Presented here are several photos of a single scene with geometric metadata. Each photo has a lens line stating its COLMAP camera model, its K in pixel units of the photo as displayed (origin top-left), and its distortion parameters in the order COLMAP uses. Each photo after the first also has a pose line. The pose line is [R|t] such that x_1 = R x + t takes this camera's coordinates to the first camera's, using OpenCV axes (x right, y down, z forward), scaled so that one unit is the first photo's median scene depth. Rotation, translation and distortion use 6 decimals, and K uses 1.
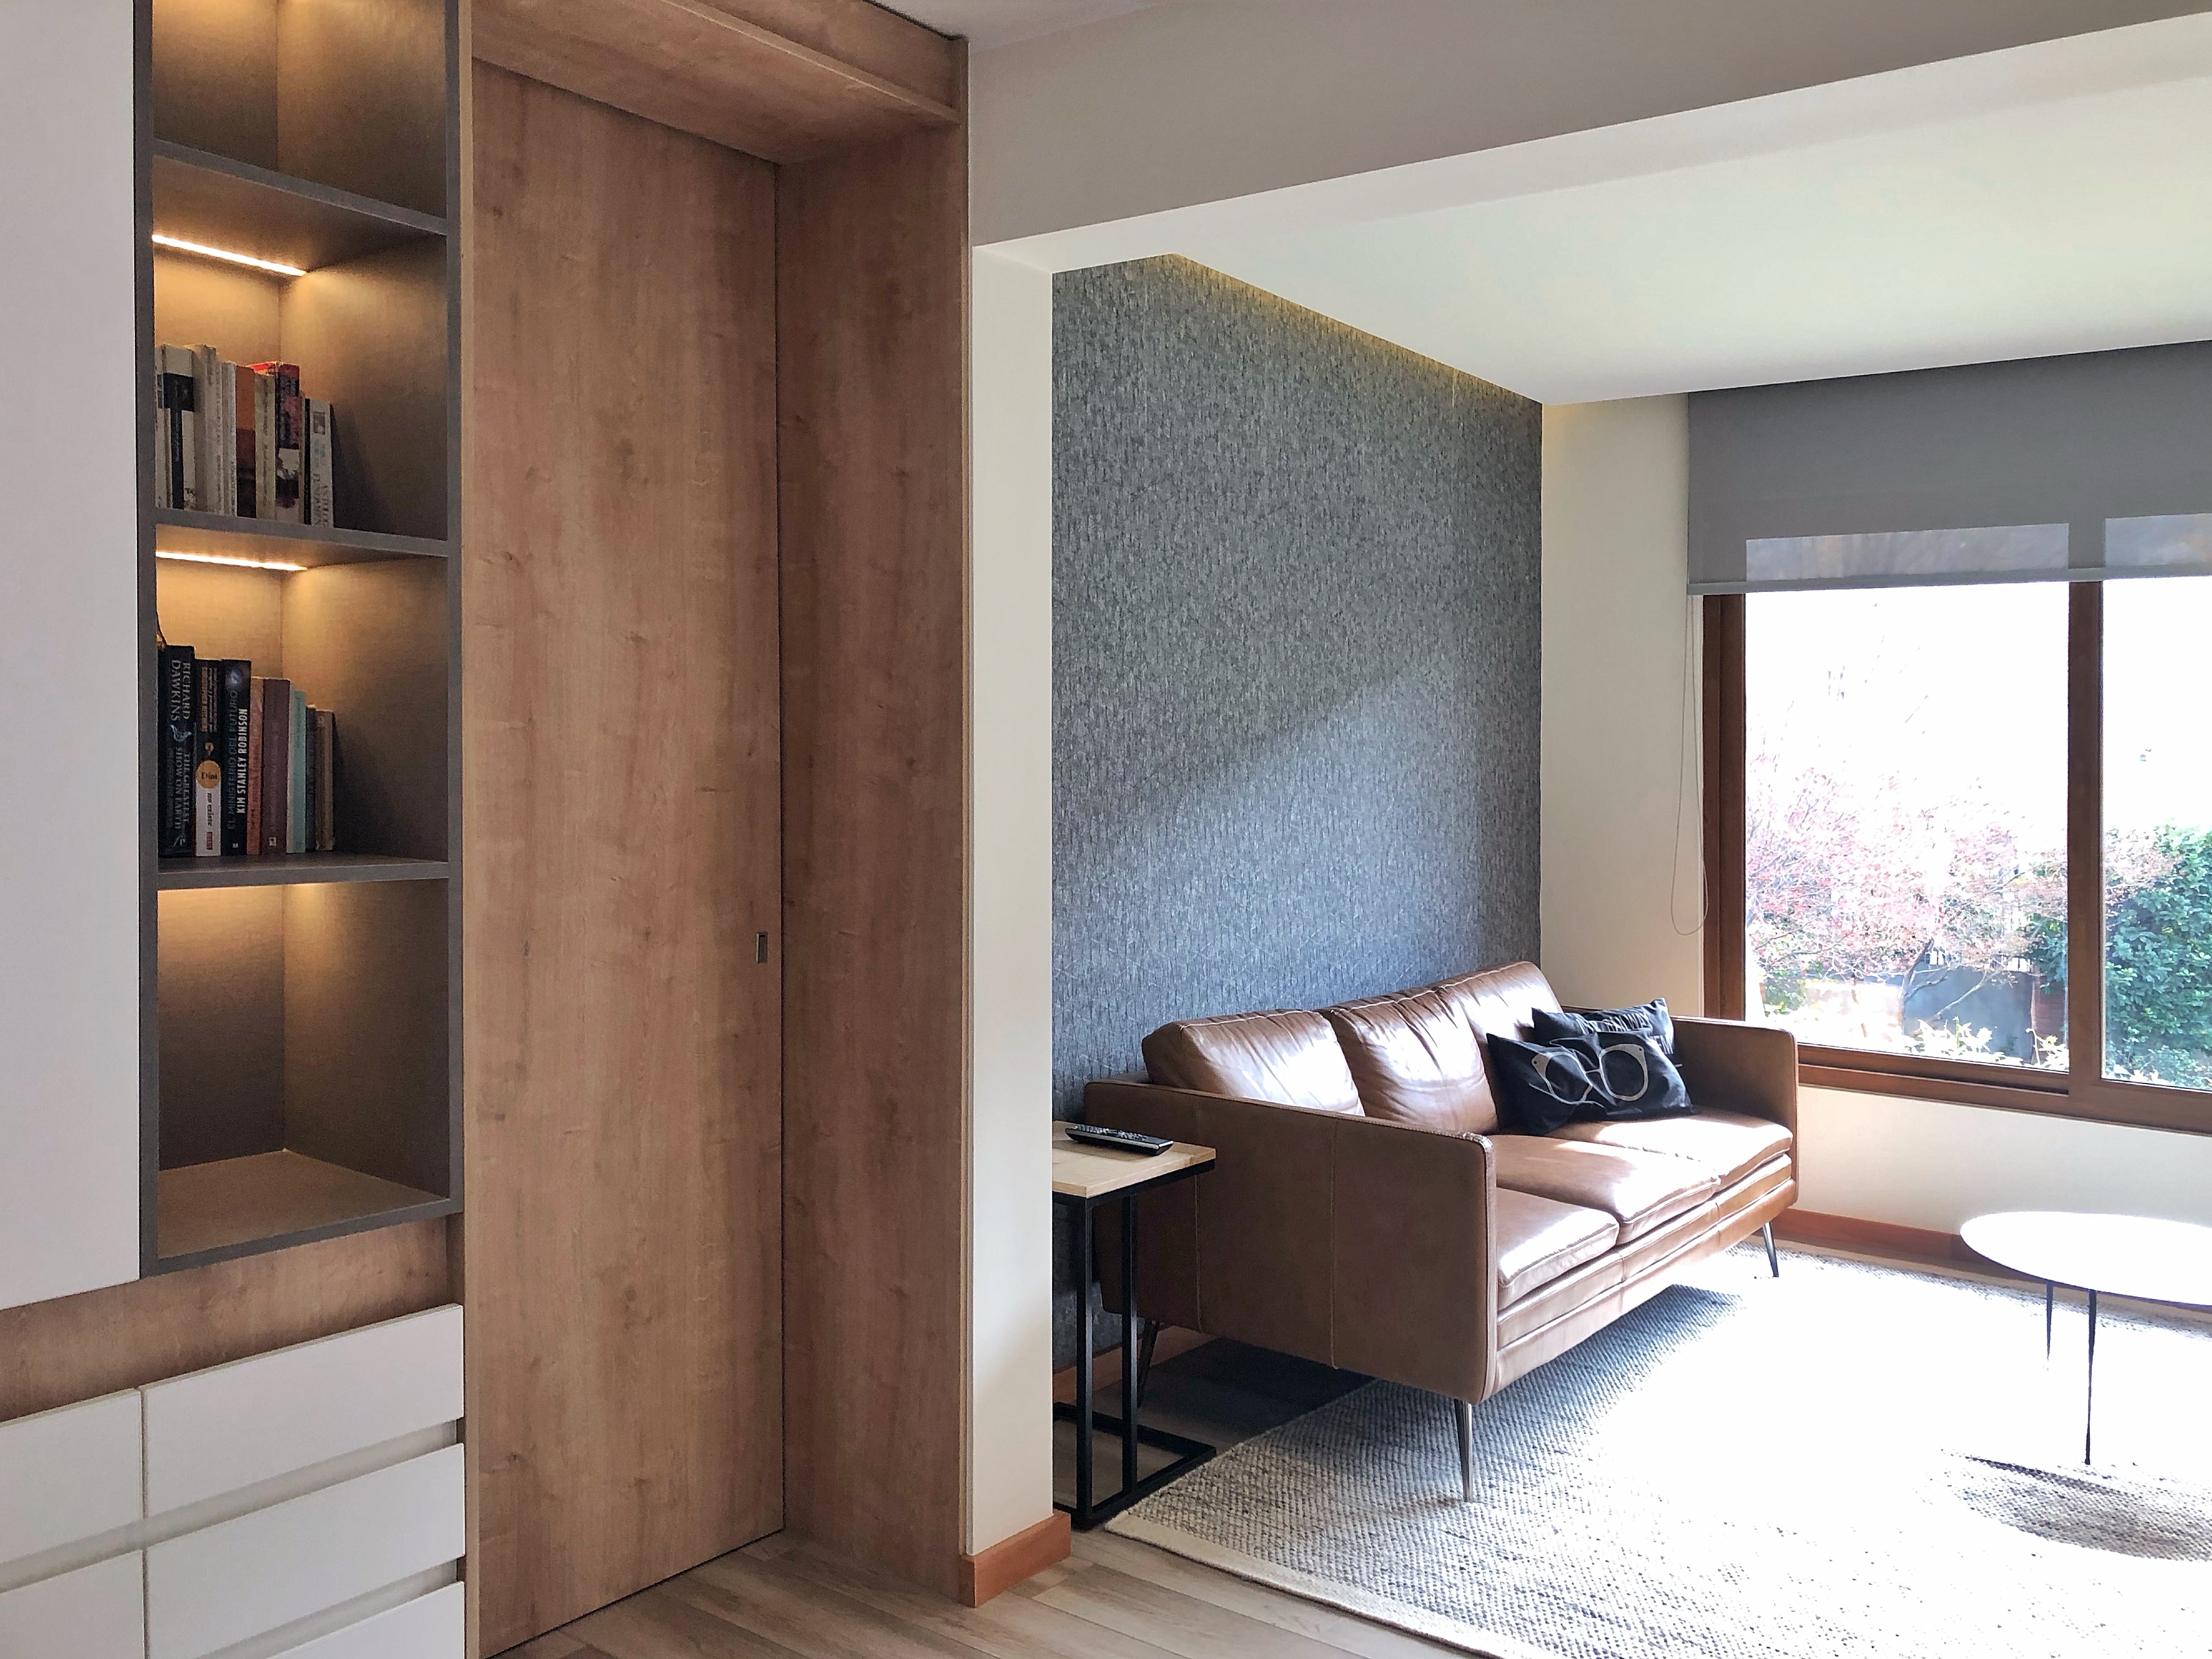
lens RADIAL K [[1804.5, 0, 1106.0], [0, 1804.5, 829.5], [0, 0, 1]] dist [0.004380, 0.002684]
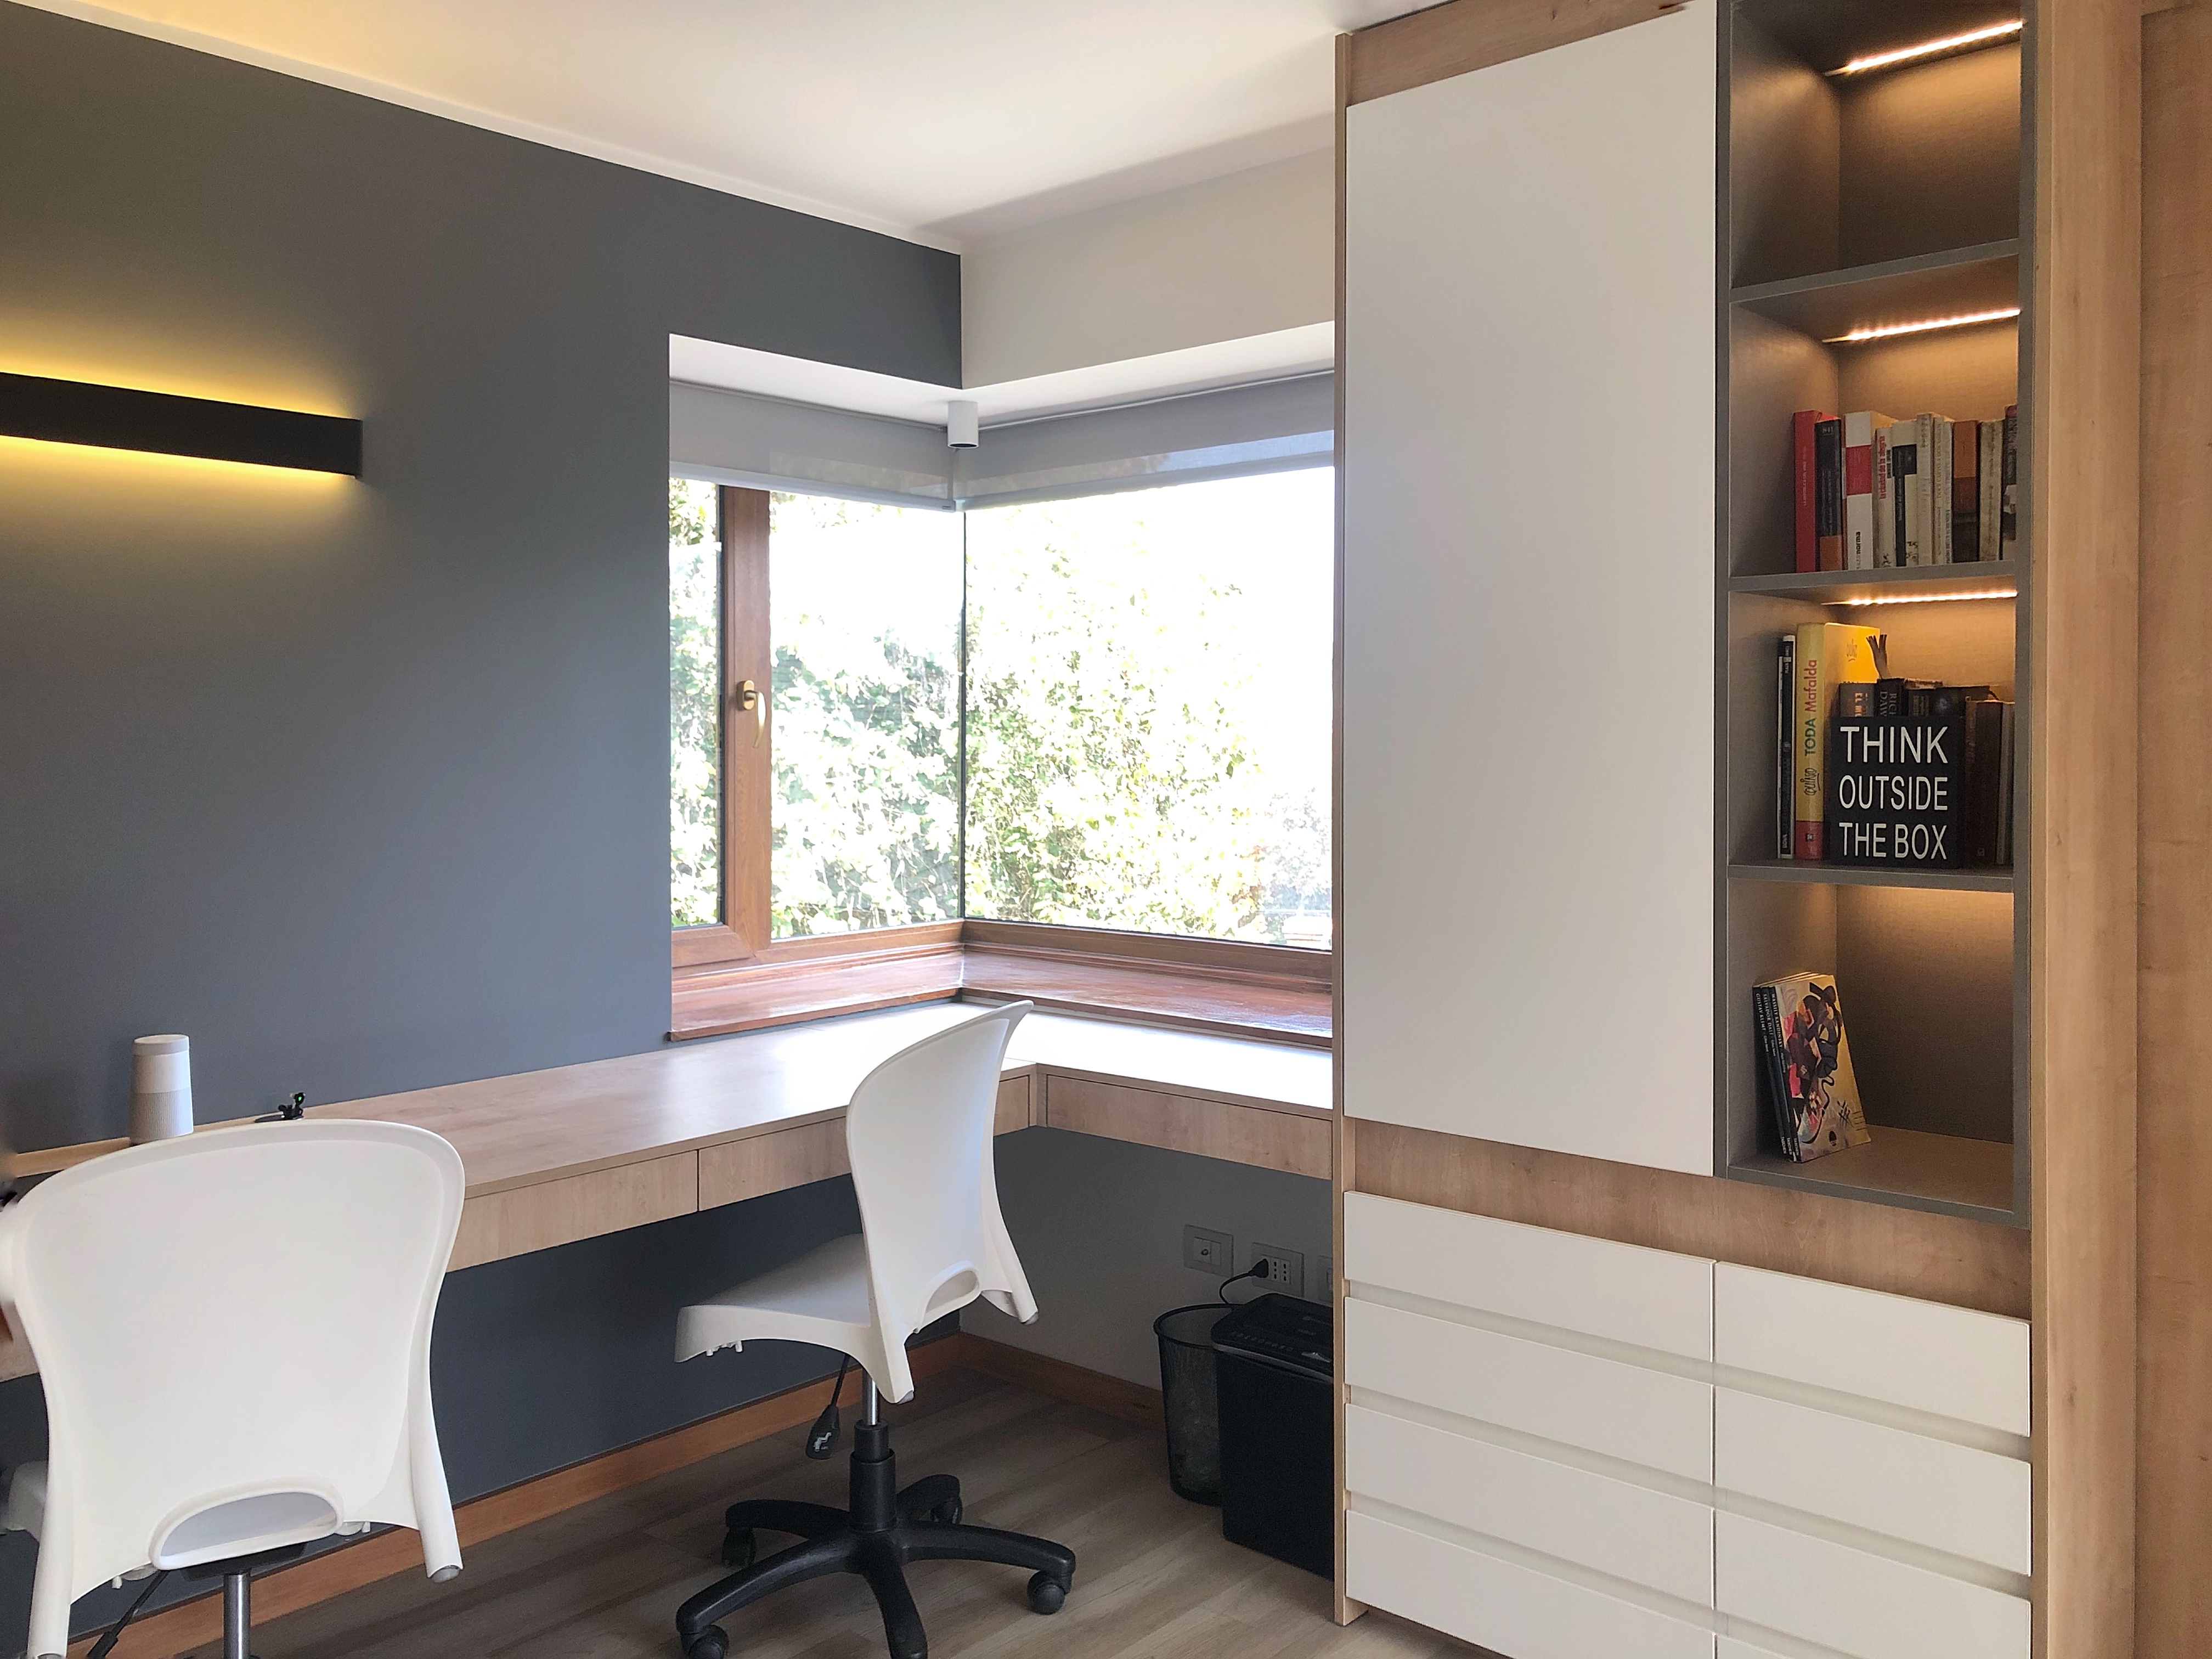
lens RADIAL K [[1804.5, 0, 1106.0], [0, 1804.5, 829.5], [0, 0, 1]] dist [0.004380, 0.002684]
pose [[-0.088189, 0.038697, -0.995352, 0.685249], [-0.033197, 0.998576, 0.041764, -0.034700], [0.995550, 0.036726, -0.086779, 0.582291]]
